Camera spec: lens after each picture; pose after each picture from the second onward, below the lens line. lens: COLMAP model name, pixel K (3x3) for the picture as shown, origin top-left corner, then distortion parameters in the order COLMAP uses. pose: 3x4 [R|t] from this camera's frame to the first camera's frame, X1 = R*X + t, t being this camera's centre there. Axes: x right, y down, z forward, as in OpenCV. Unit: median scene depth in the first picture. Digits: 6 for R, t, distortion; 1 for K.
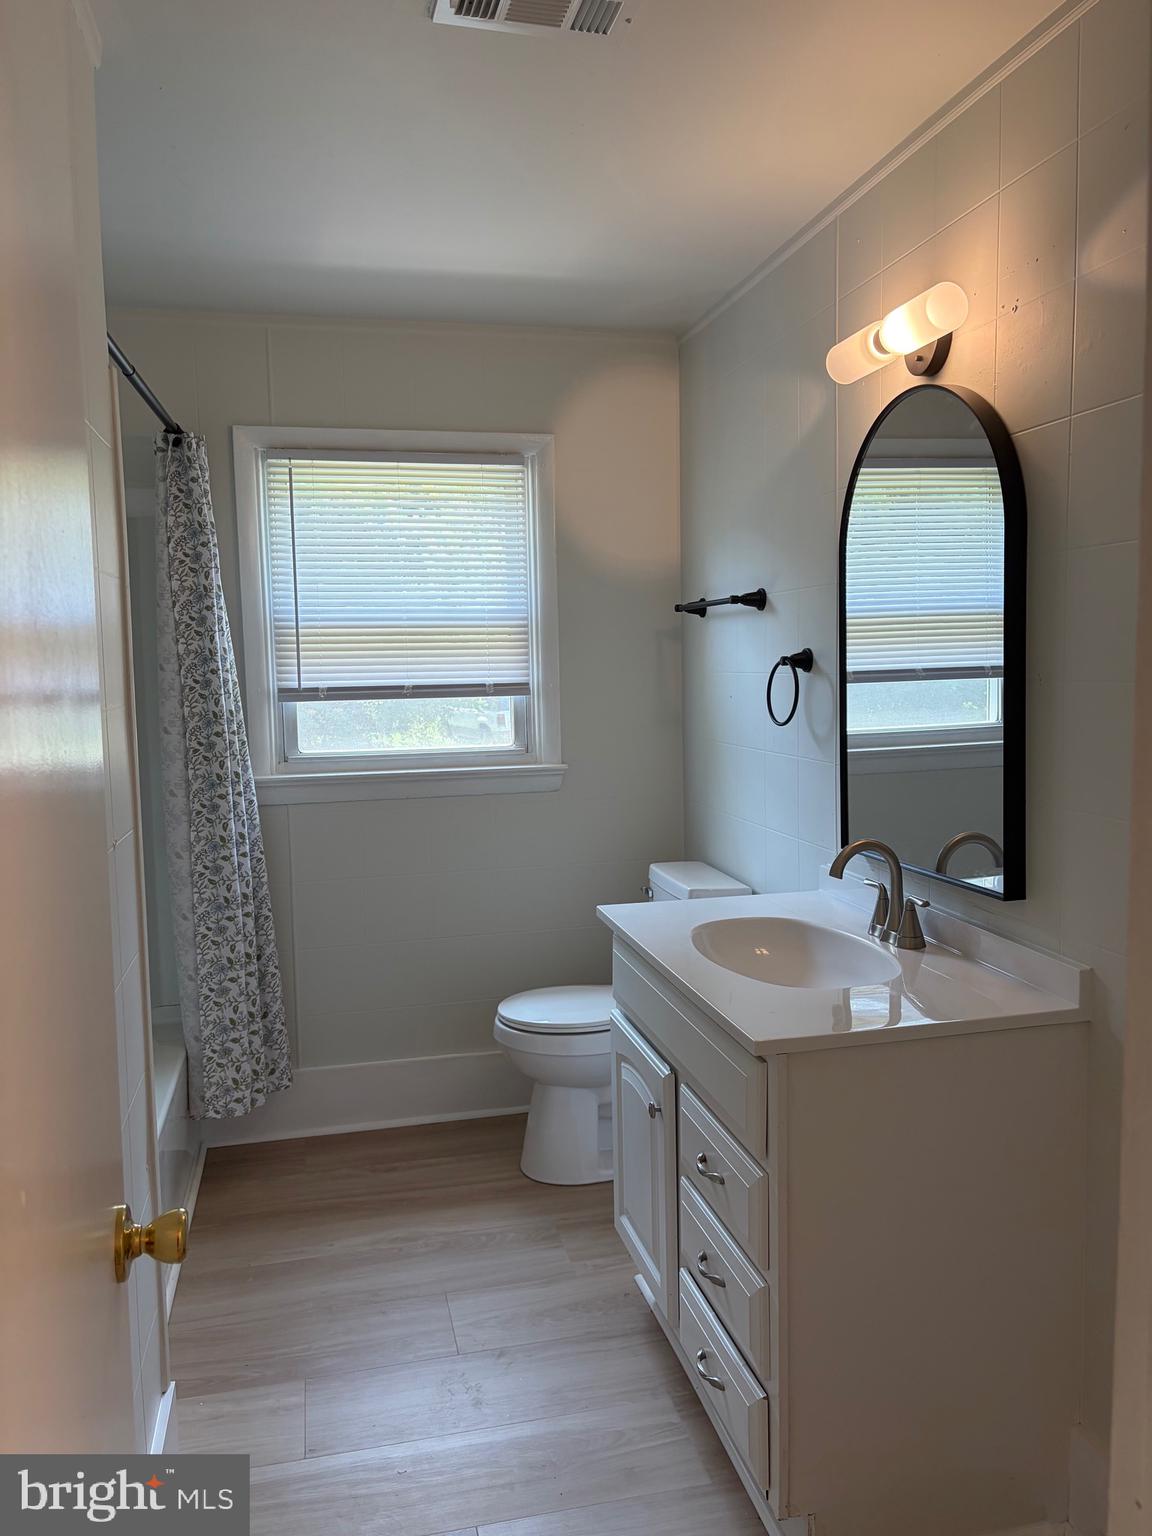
lens RADIAL K [[1175.3, 0, 576.0], [0, 1175.3, 768.0], [0, 0, 1]] dist [0.000149, -0.002980]
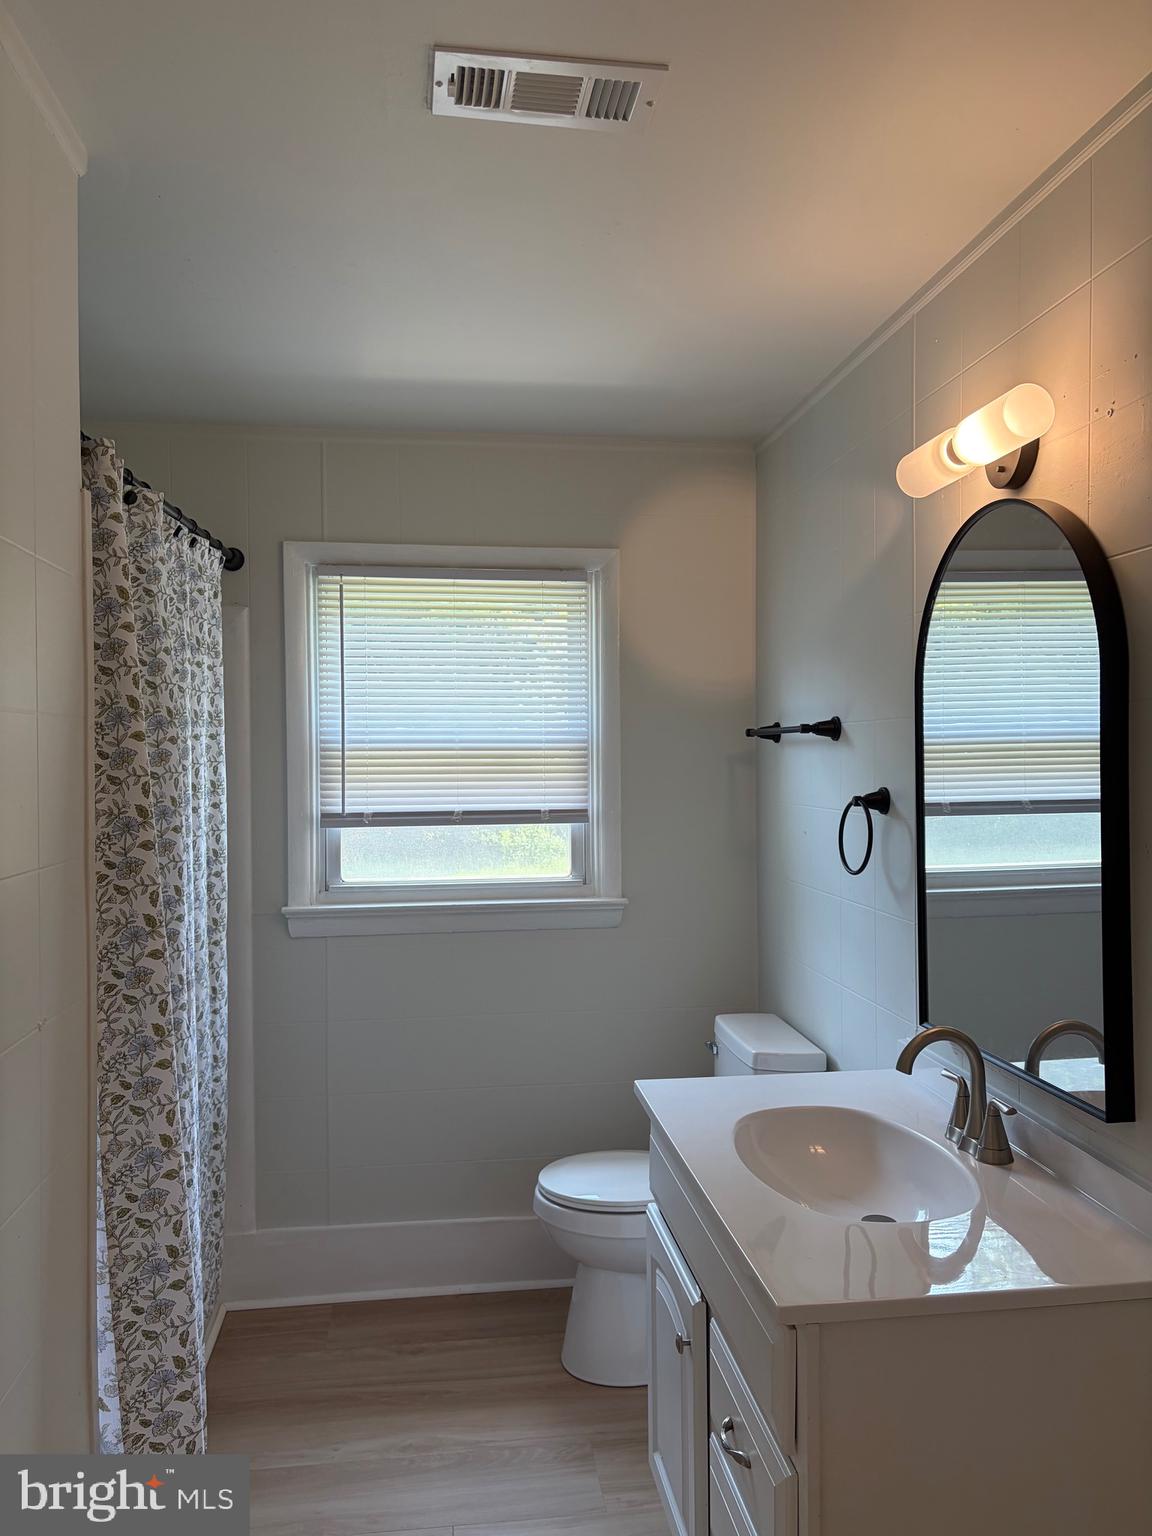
lens RADIAL K [[1168.9, 0, 576.0], [0, 1168.9, 768.0], [0, 0, 1]] dist [0.064913, -0.100623]
pose [[0.995054, 0.014955, -0.098206, 0.046857], [-0.022964, 0.996454, -0.080939, -0.034479], [0.096647, 0.082794, 0.991869, 0.083517]]
